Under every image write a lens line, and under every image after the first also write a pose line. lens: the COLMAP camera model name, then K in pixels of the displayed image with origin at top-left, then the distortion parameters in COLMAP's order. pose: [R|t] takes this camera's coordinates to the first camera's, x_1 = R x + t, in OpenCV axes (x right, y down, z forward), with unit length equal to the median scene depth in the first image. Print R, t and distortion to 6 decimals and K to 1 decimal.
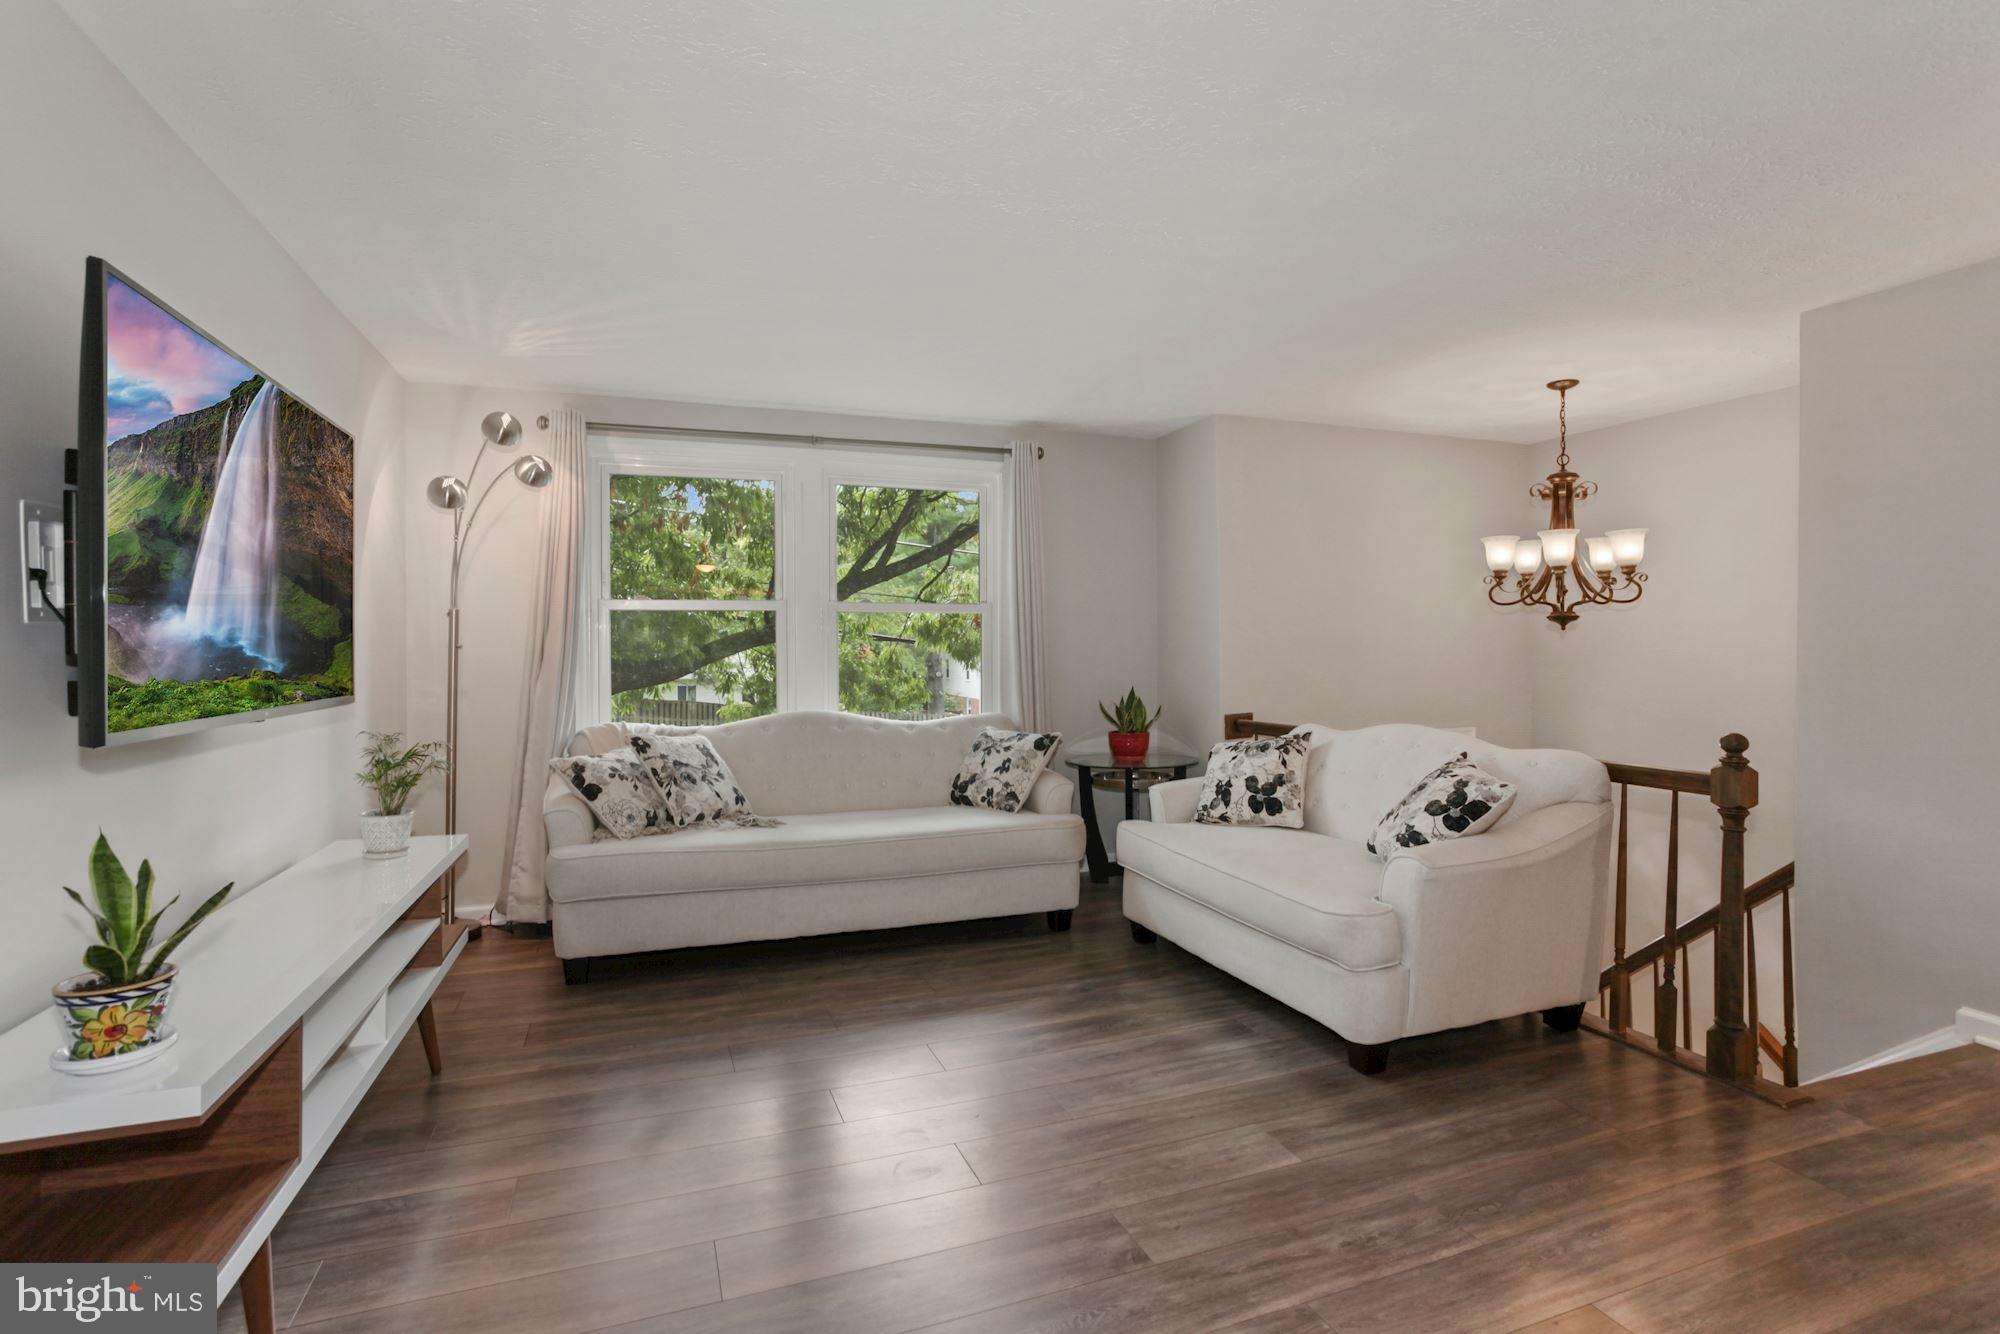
lens RADIAL K [[972.9, 0, 997.4], [0, 972.9, 647.2], [0, 0, 1]] dist [-0.048361, 0.028981]
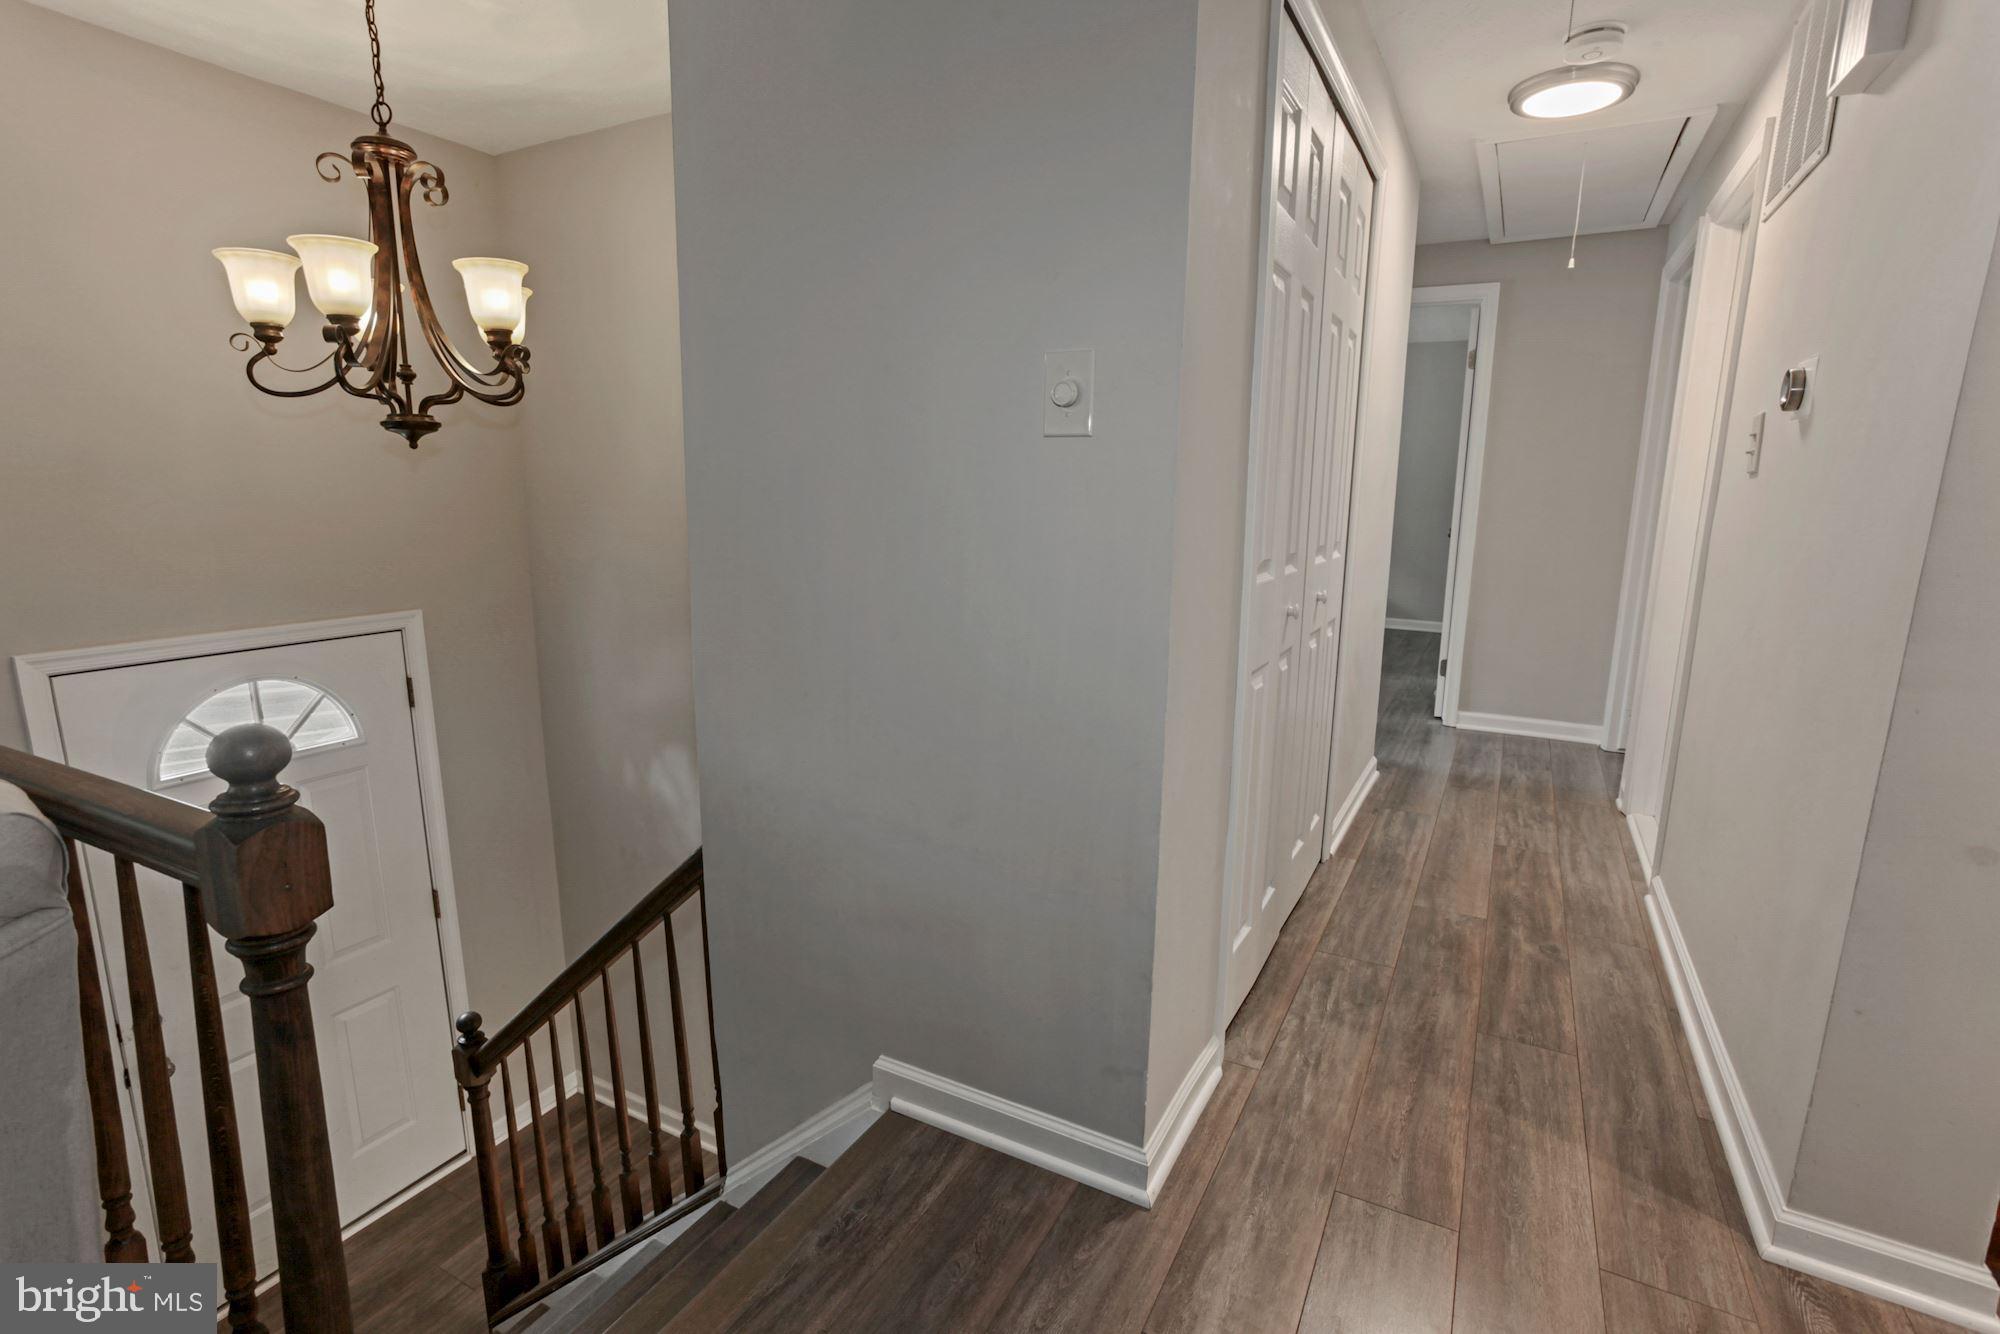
lens RADIAL K [[972.9, 0, 997.4], [0, 972.9, 647.2], [0, 0, 1]] dist [-0.048361, 0.028981]
pose [[0.769504, -0.097137, 0.631212, 0.494483], [-0.013266, 0.985721, 0.167865, -0.001613], [-0.638504, -0.137546, 0.757227, 0.359035]]
